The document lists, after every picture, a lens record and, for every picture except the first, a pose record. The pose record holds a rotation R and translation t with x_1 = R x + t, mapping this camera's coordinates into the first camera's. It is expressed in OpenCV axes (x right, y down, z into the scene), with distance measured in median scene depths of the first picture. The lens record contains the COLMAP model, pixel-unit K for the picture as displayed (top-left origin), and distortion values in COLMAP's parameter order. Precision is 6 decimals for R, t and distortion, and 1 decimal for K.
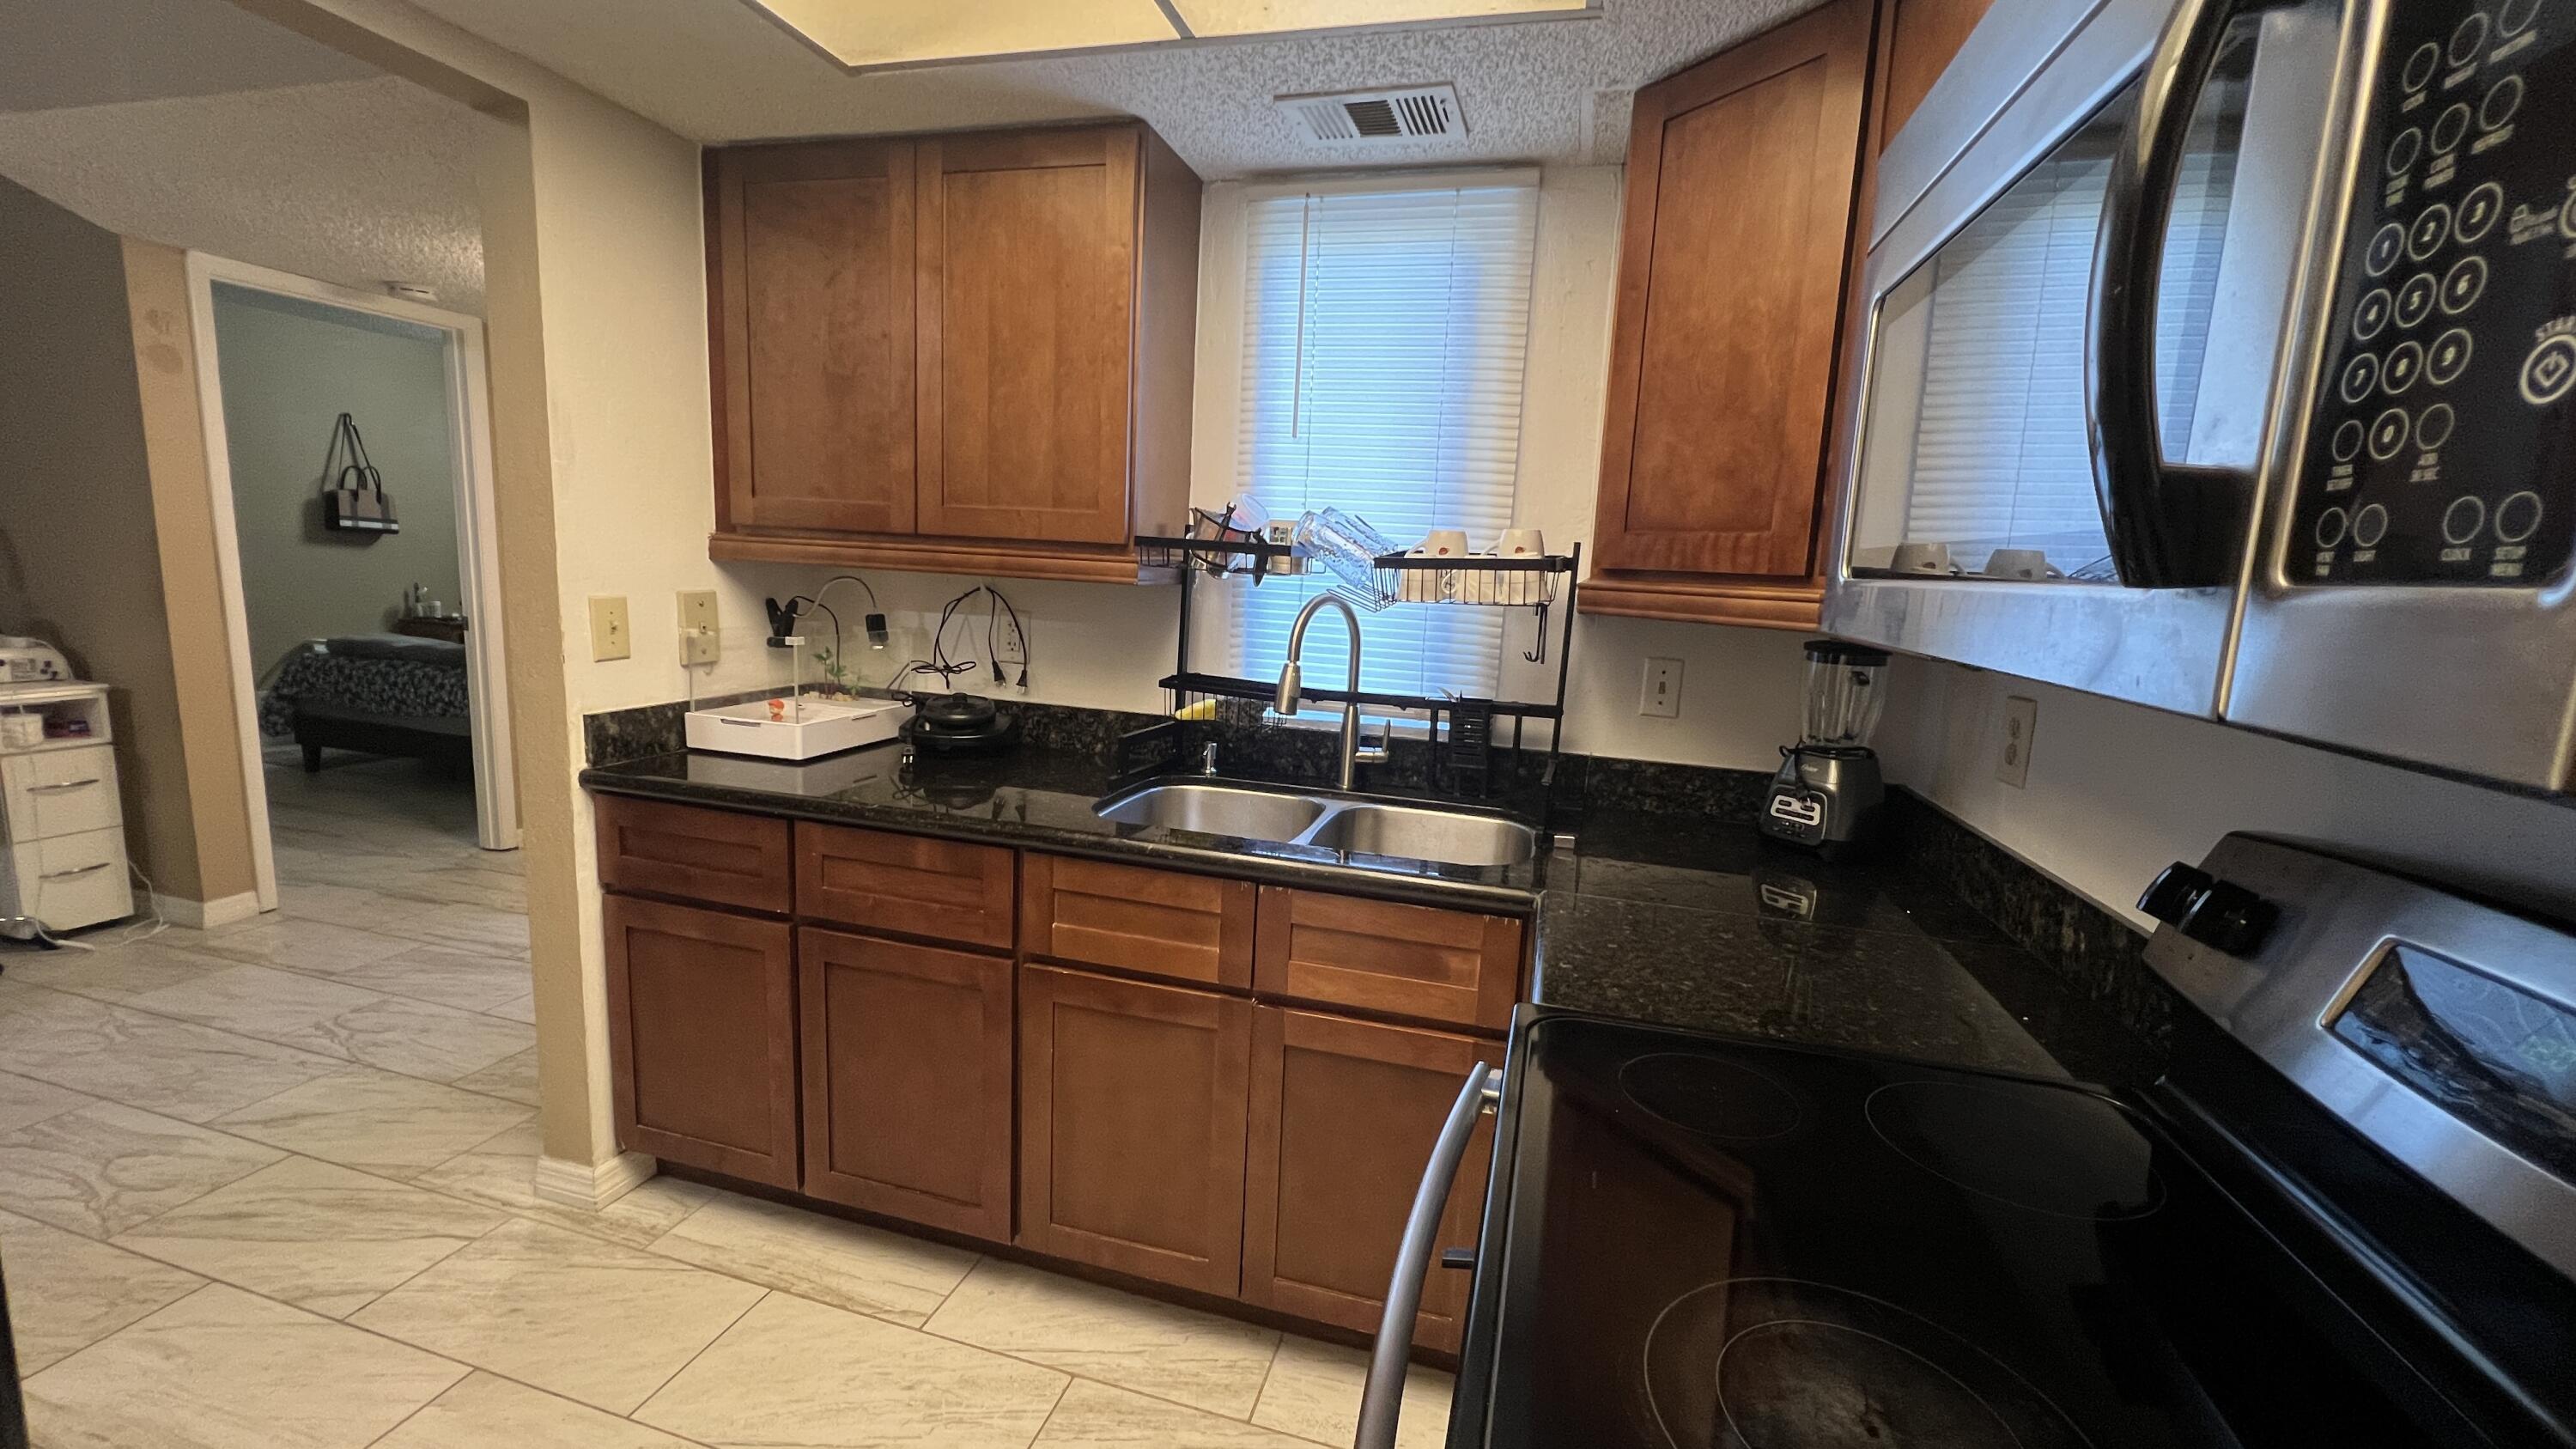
lens RADIAL K [[1030.0, 0, 1288.0], [0, 1030.0, 724.5], [0, 0, 1]] dist [0.000279, 0.000341]
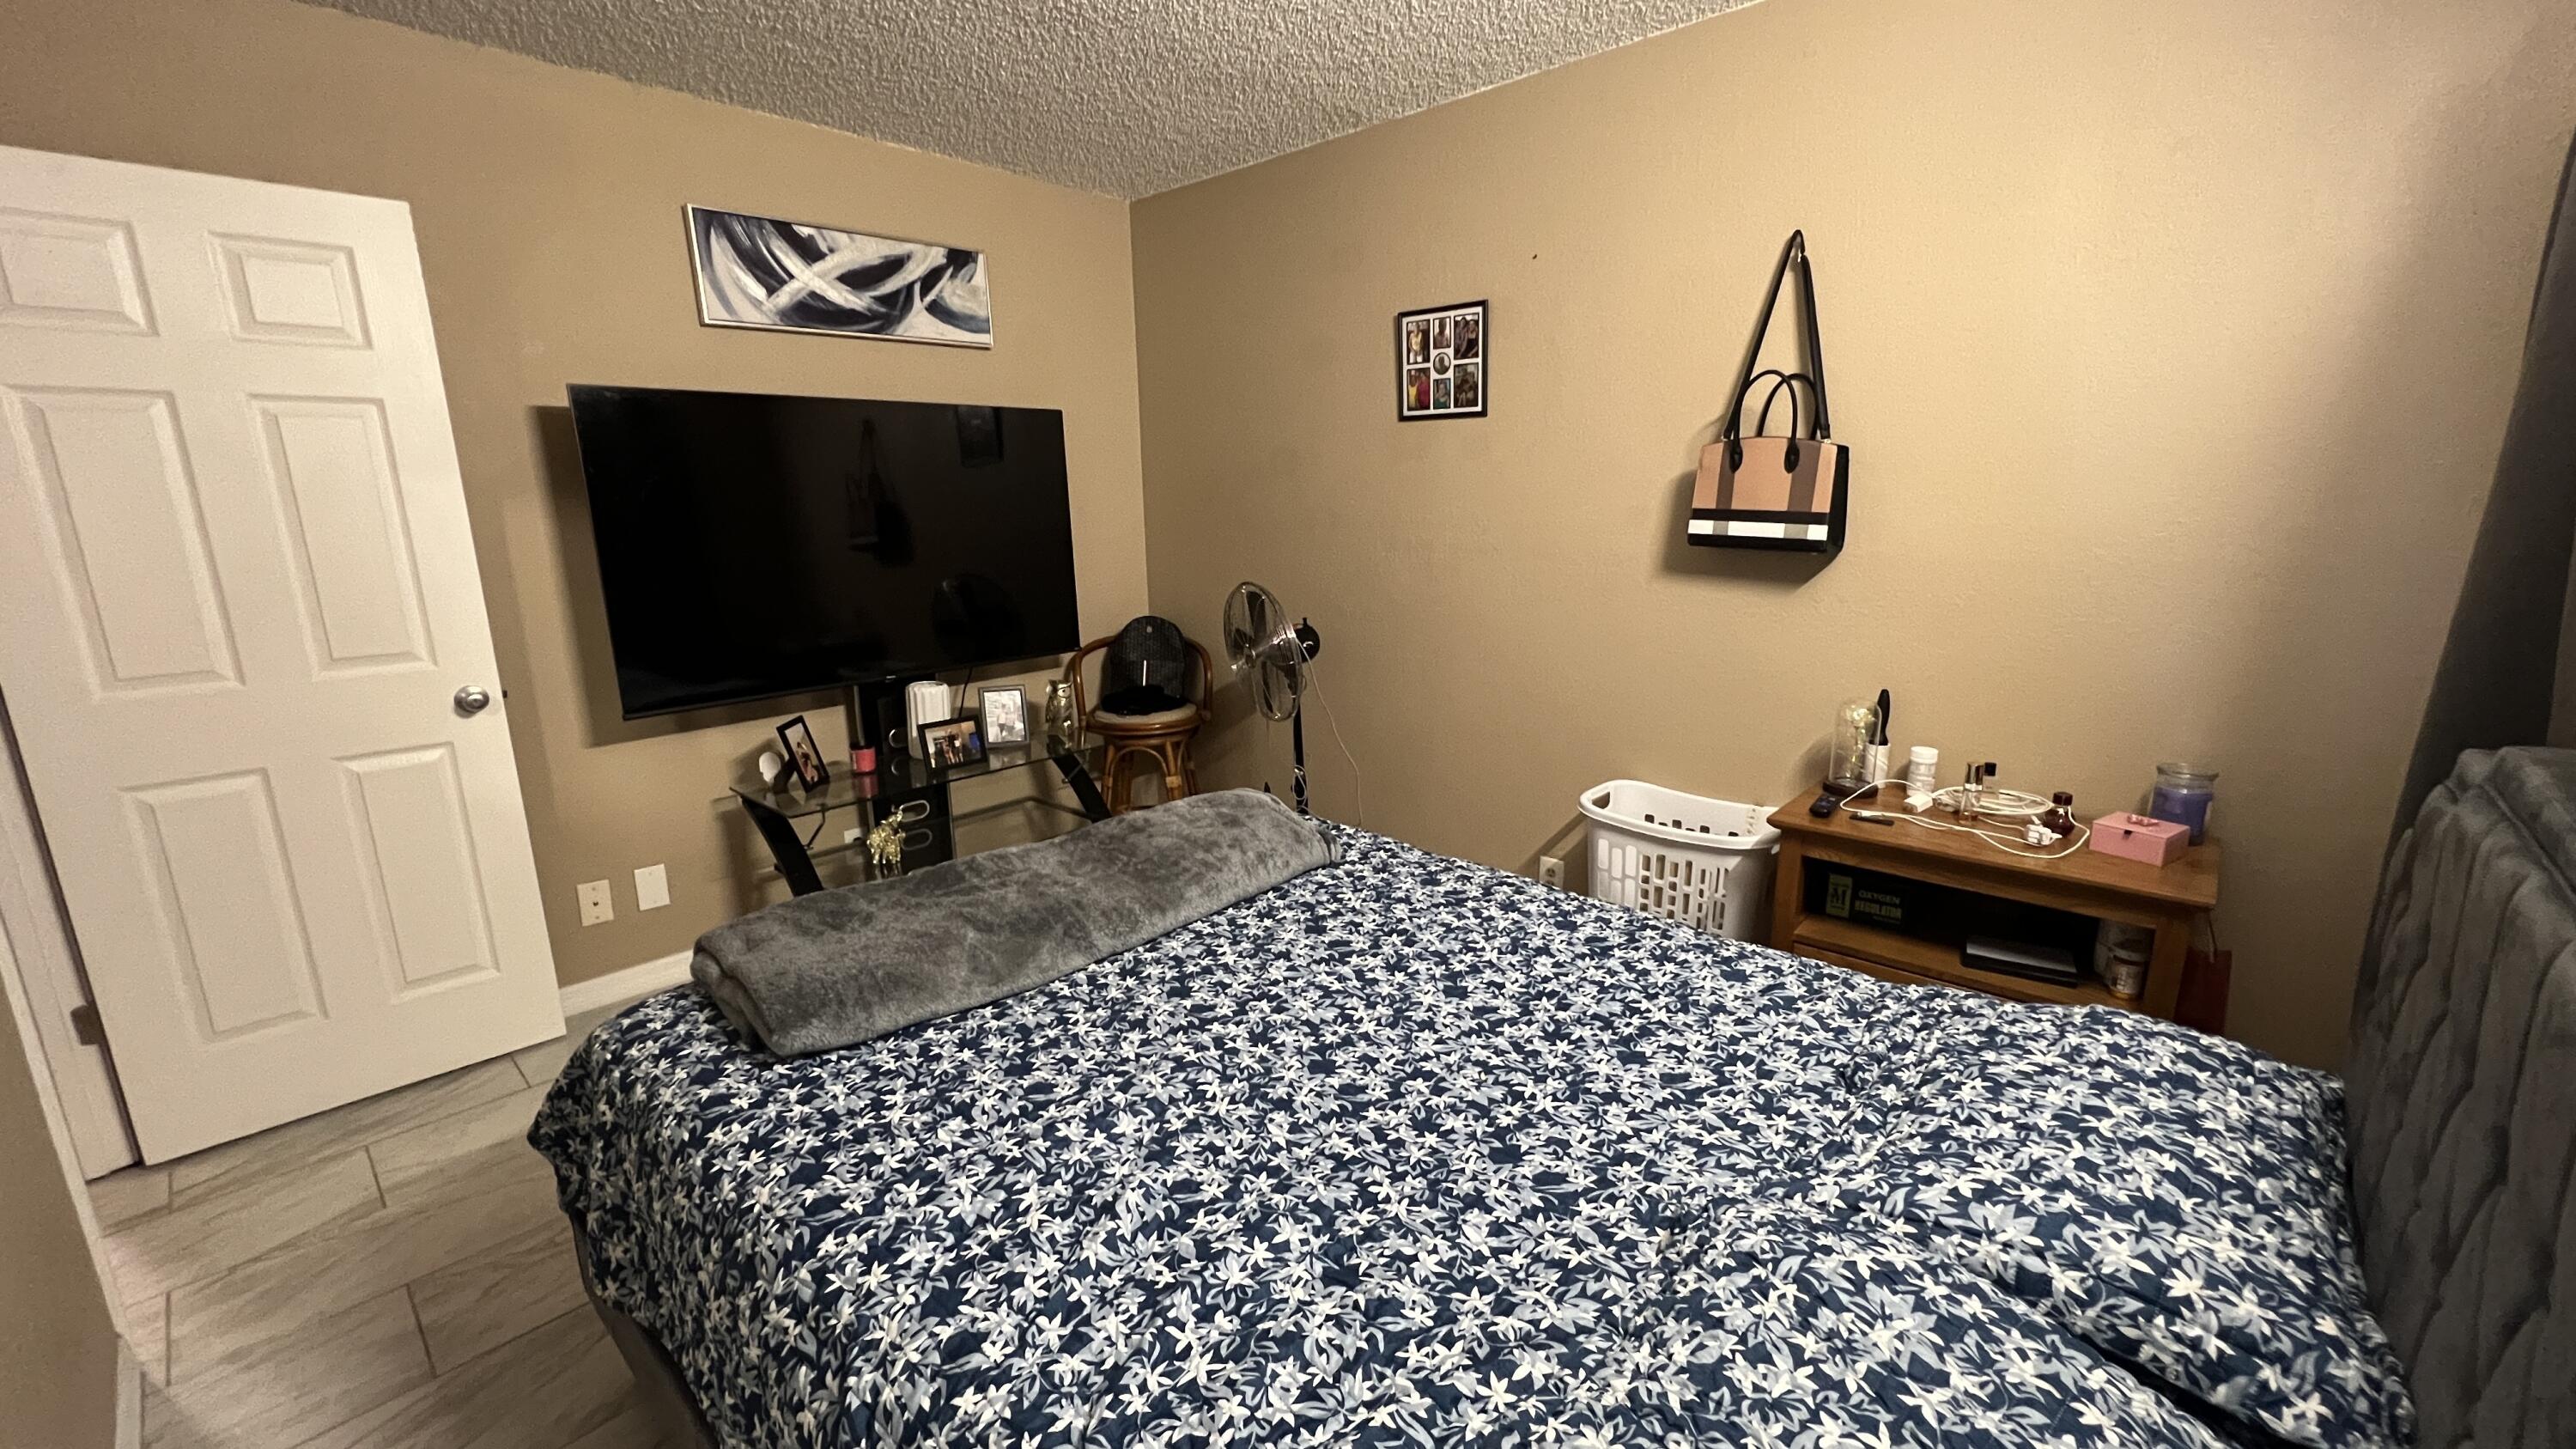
lens RADIAL K [[1030.0, 0, 1288.0], [0, 1030.0, 724.5], [0, 0, 1]] dist [0.000279, 0.000341]
pose [[-0.458193, 0.154960, -0.875241, -0.540598], [-0.147078, 0.957894, 0.246589, -0.224314], [0.876600, 0.241714, -0.416109, 1.189466]]
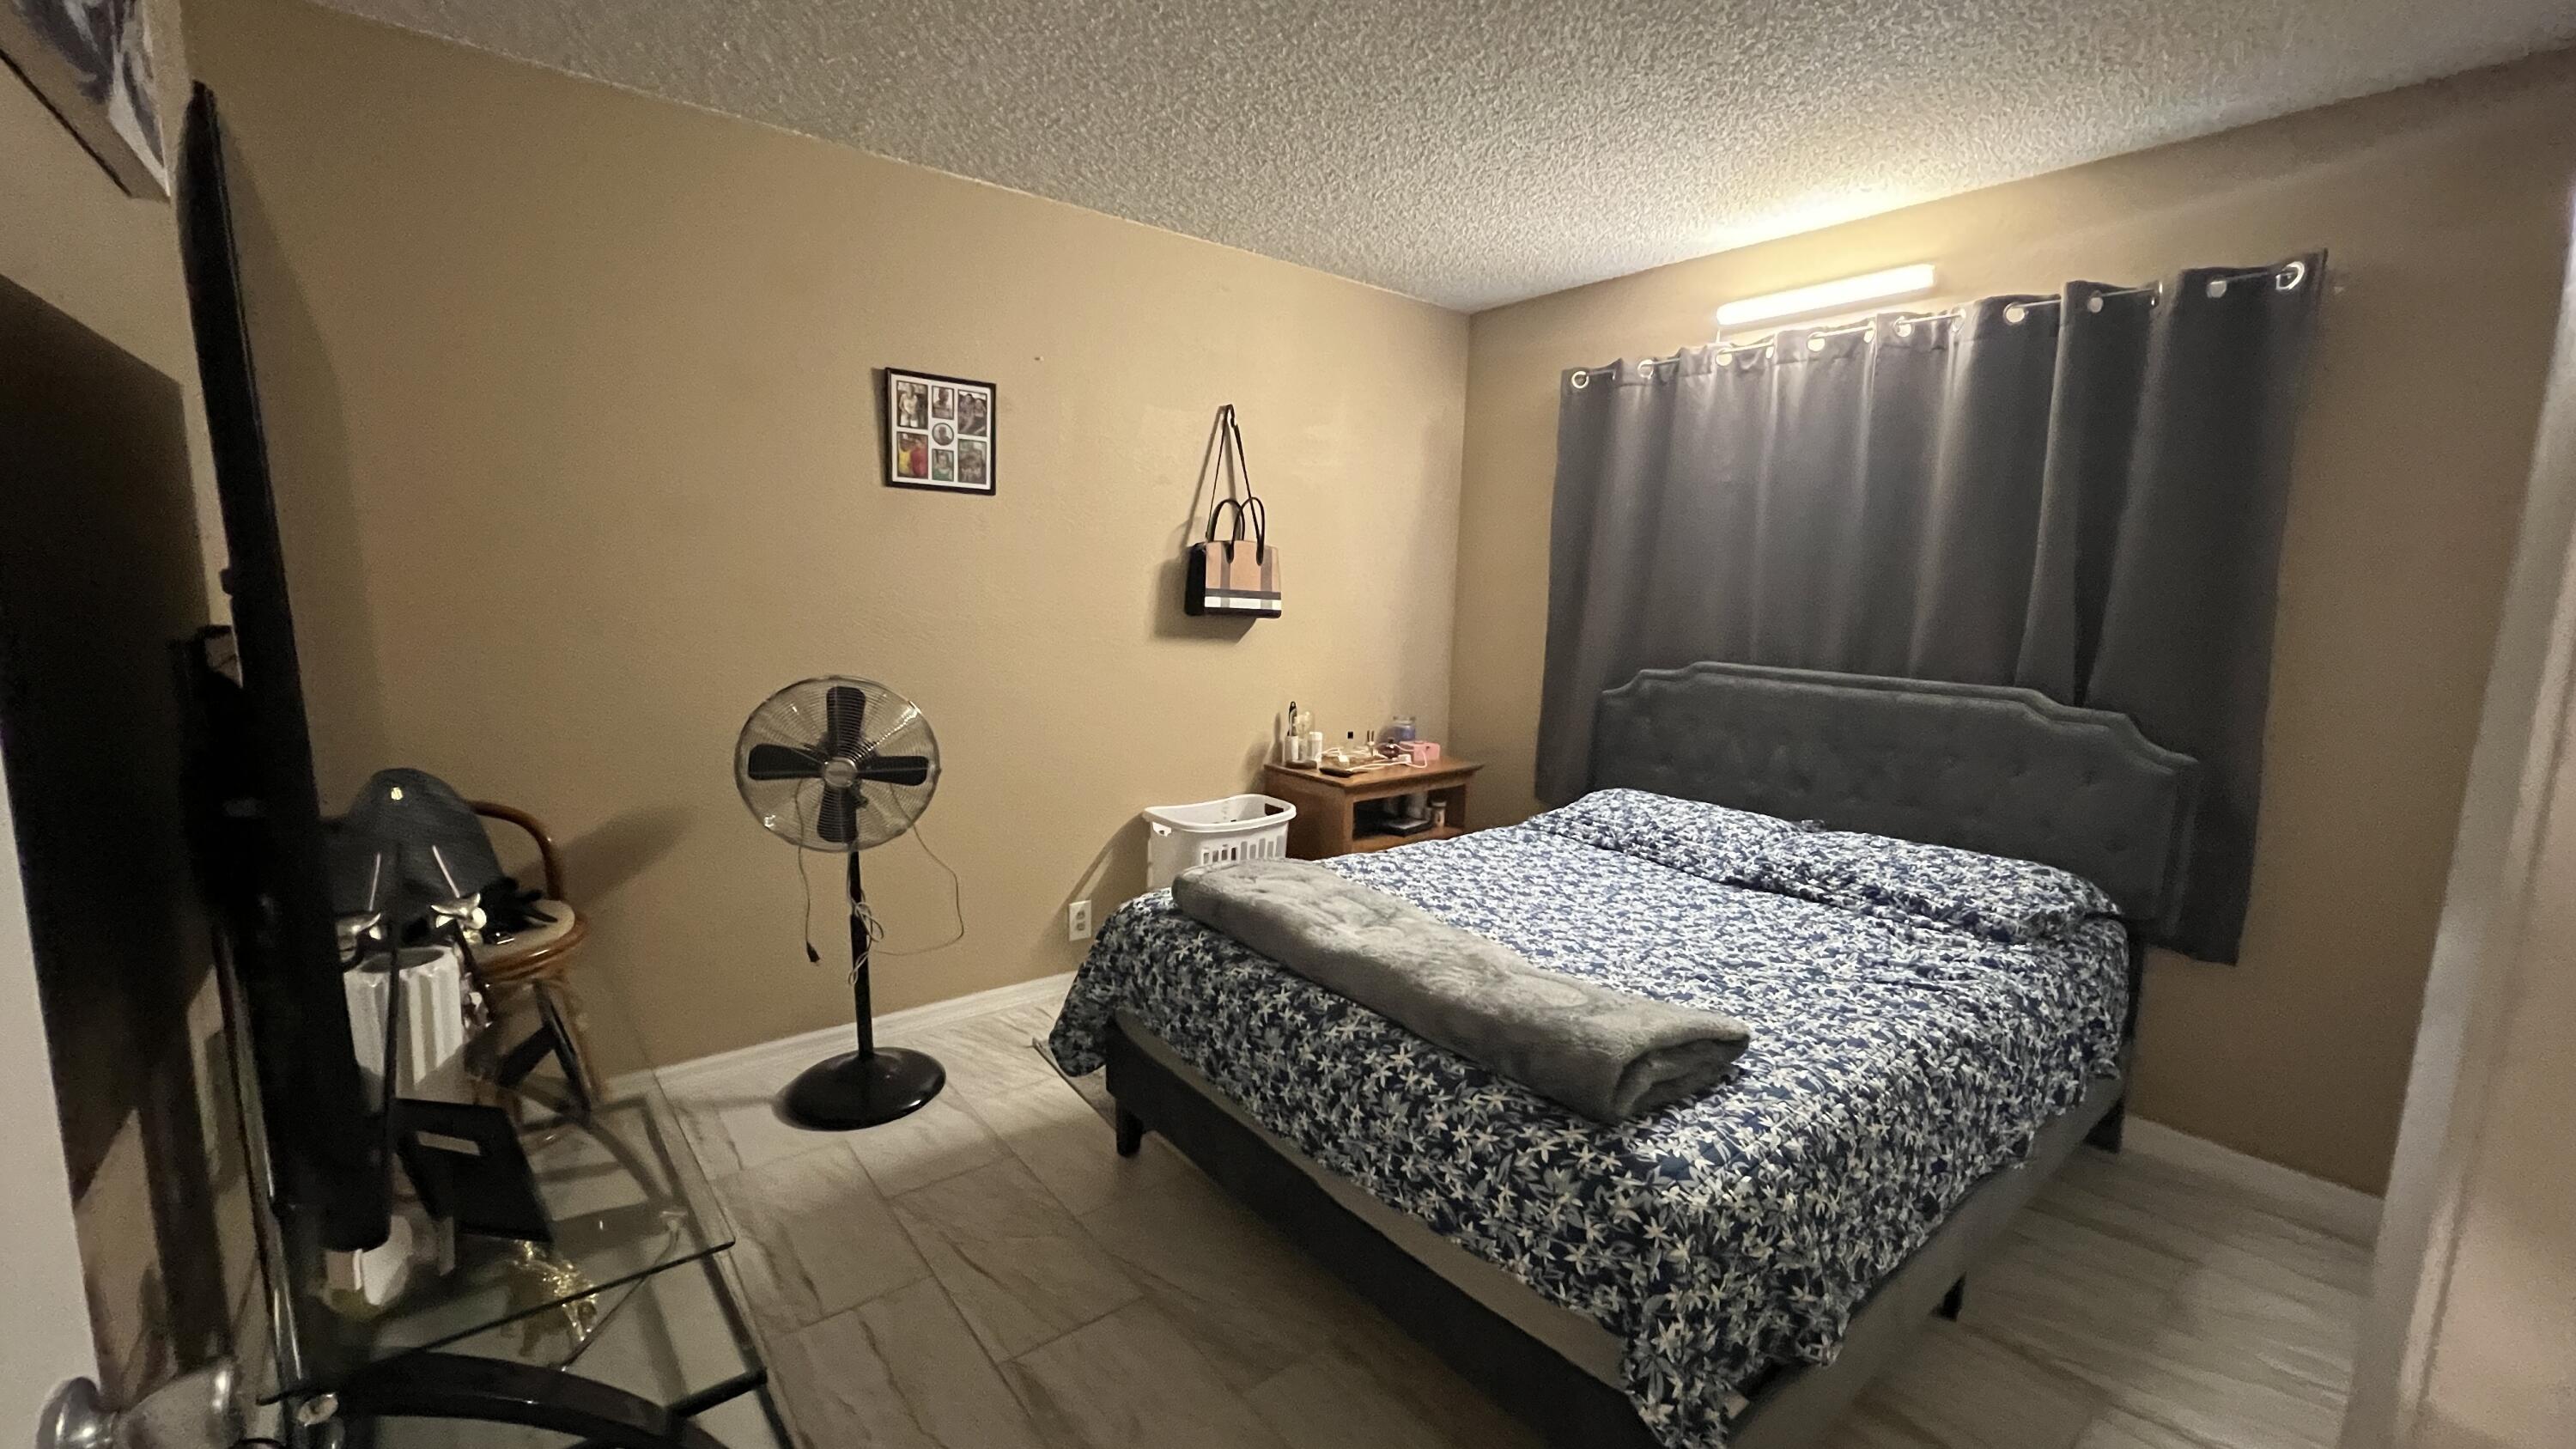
lens RADIAL K [[1030.0, 0, 1288.0], [0, 1030.0, 724.5], [0, 0, 1]] dist [0.000279, 0.000341]
pose [[0.809938, 0.053196, -0.584098, -0.633702], [-0.077625, 0.996840, -0.016853, -0.140925], [0.581355, 0.058991, 0.811508, 0.660601]]
